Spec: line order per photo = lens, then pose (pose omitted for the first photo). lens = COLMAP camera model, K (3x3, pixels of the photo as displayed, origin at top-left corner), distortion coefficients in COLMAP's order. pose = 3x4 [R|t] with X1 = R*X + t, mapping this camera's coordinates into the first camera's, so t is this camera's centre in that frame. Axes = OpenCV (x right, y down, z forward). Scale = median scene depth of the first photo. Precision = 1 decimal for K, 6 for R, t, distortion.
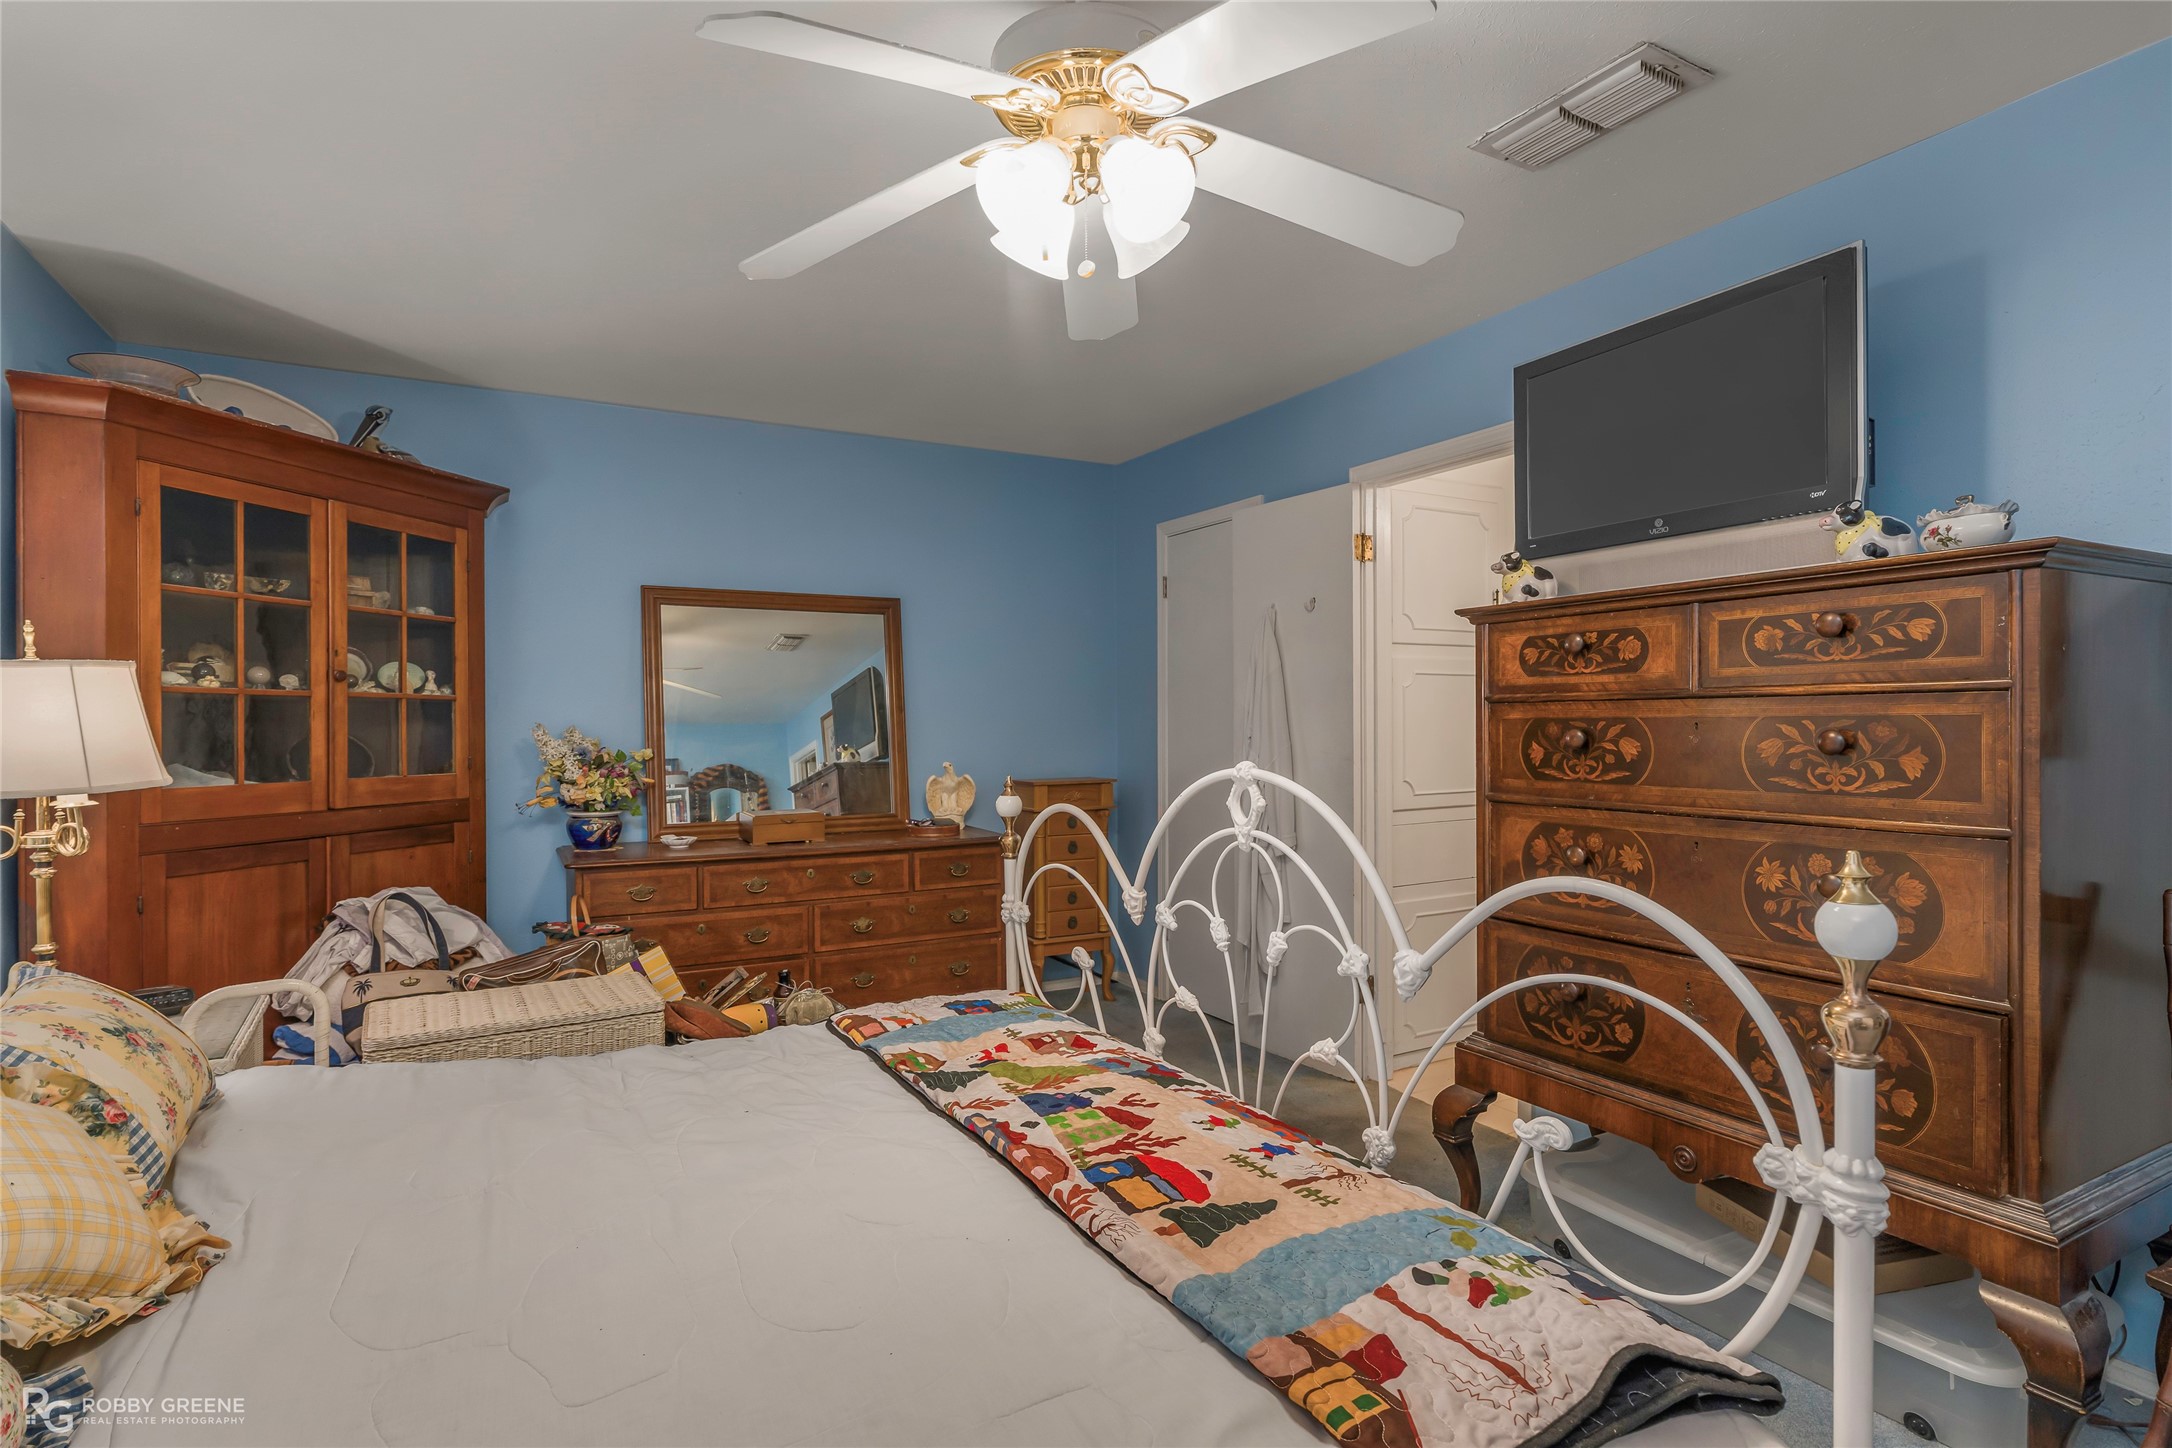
lens RADIAL K [[1095.8, 0, 1087.5], [0, 1095.8, 734.3], [0, 0, 1]] dist [0.001131, -0.000292]
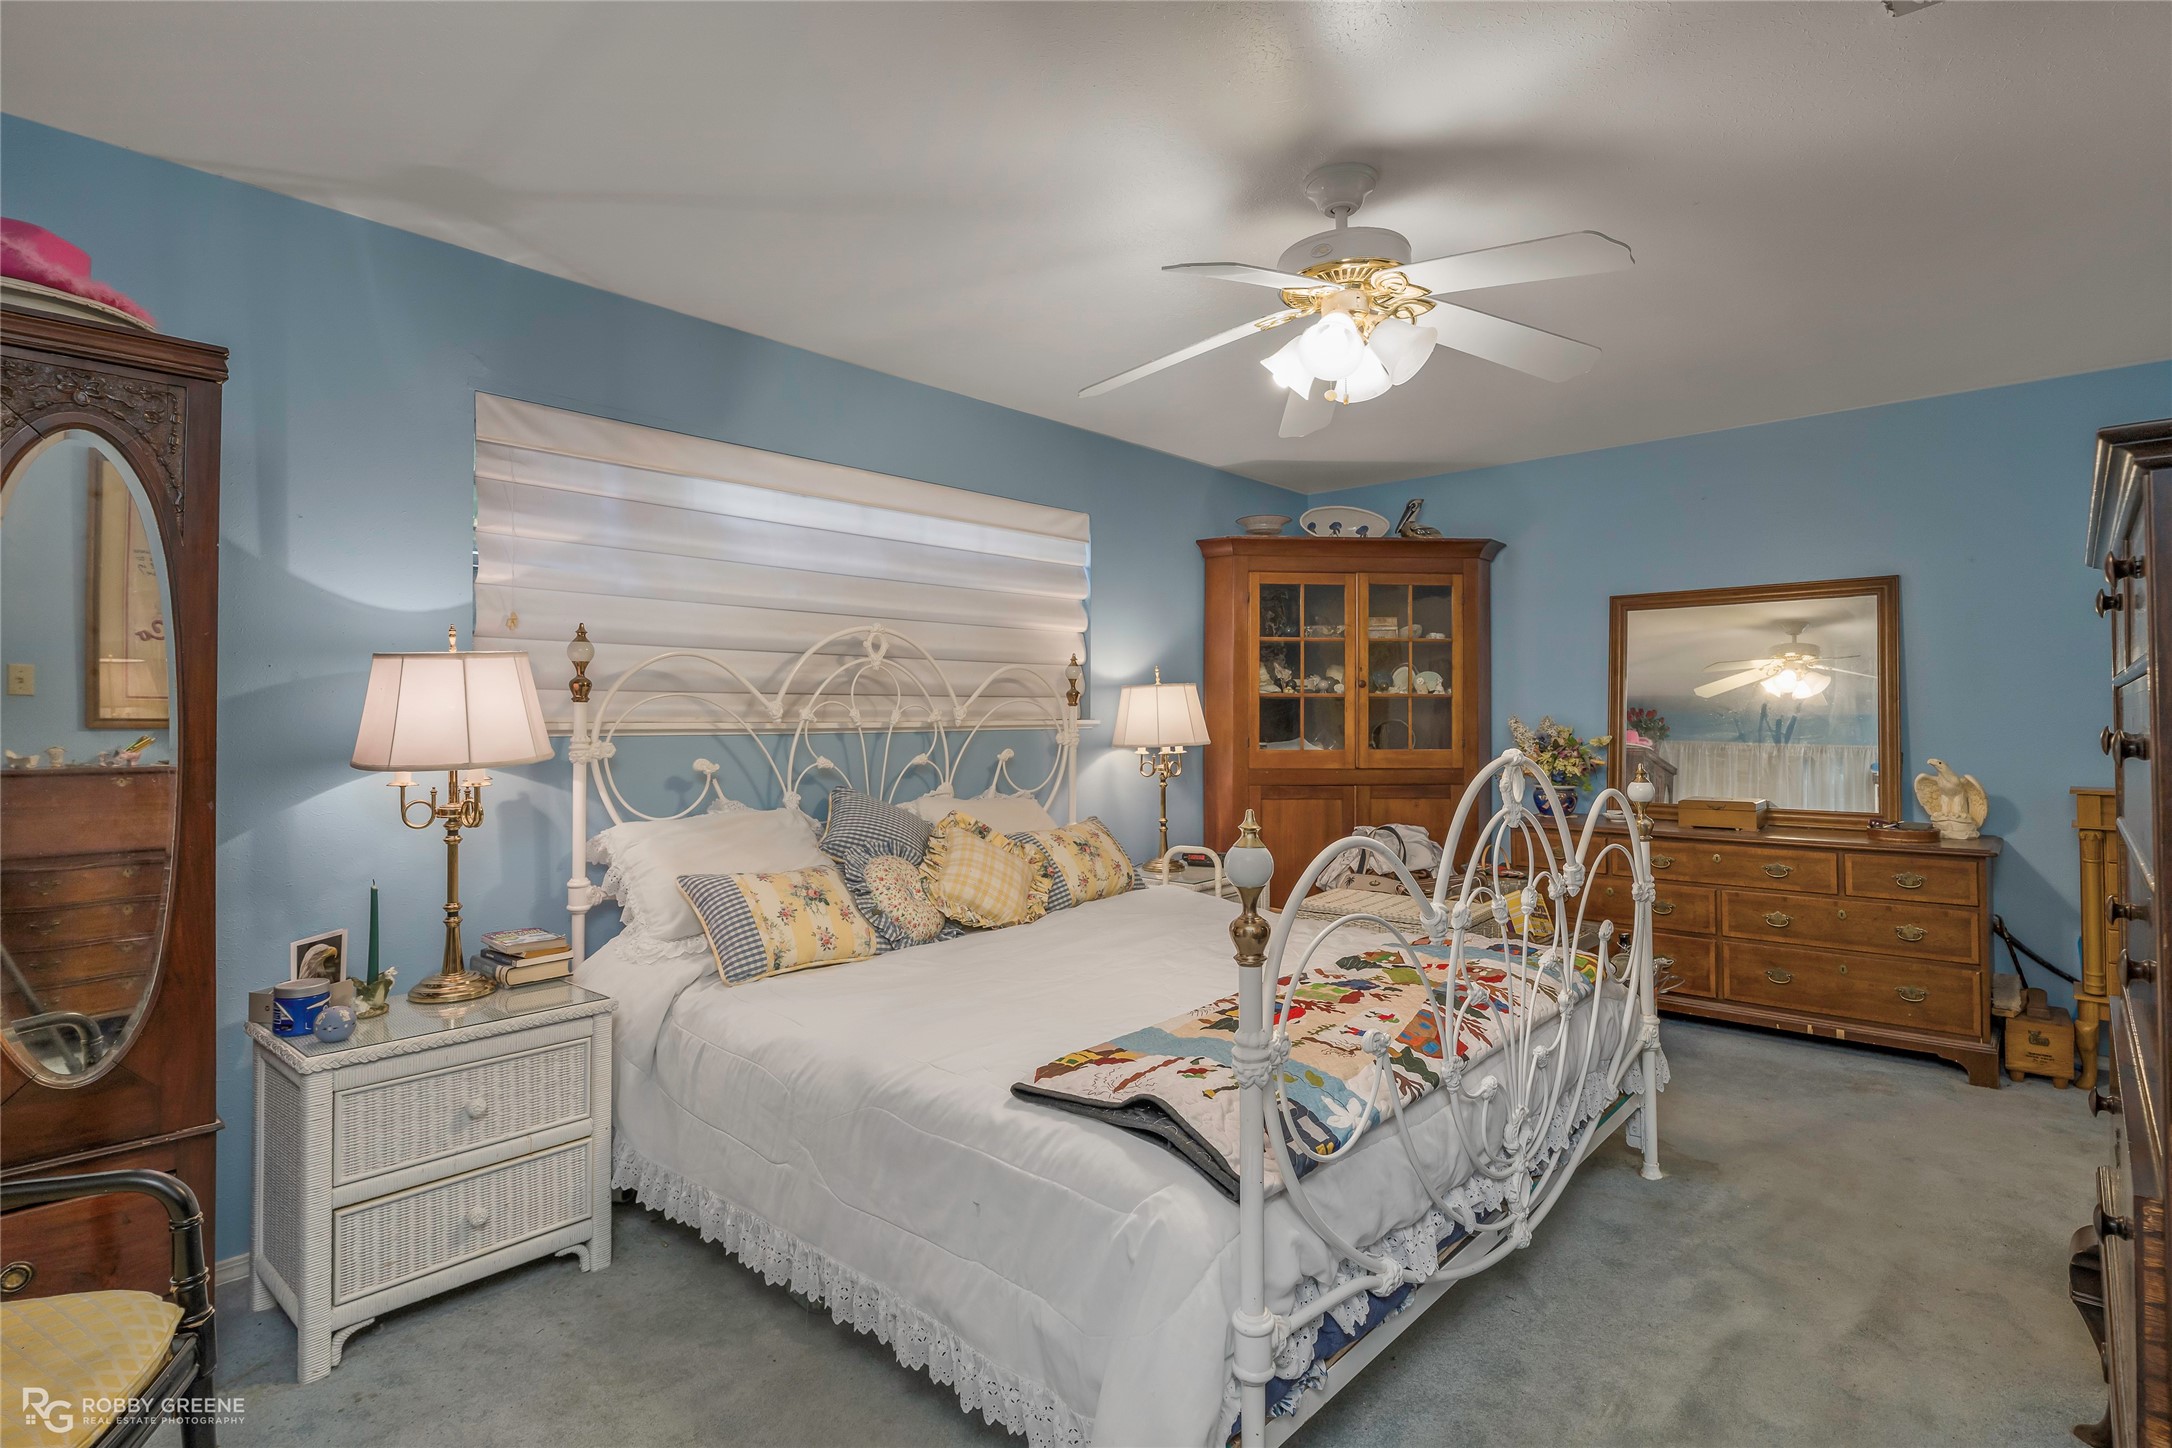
lens RADIAL K [[1095.8, 0, 1090.2], [0, 1095.8, 711.0], [0, 0, 1]] dist [0.001131, -0.000292]
pose [[0.323087, -0.001828, -0.946368, 0.657464], [-0.009213, 0.999945, -0.005077, -0.002619], [0.946324, 0.010359, 0.323052, 0.121150]]
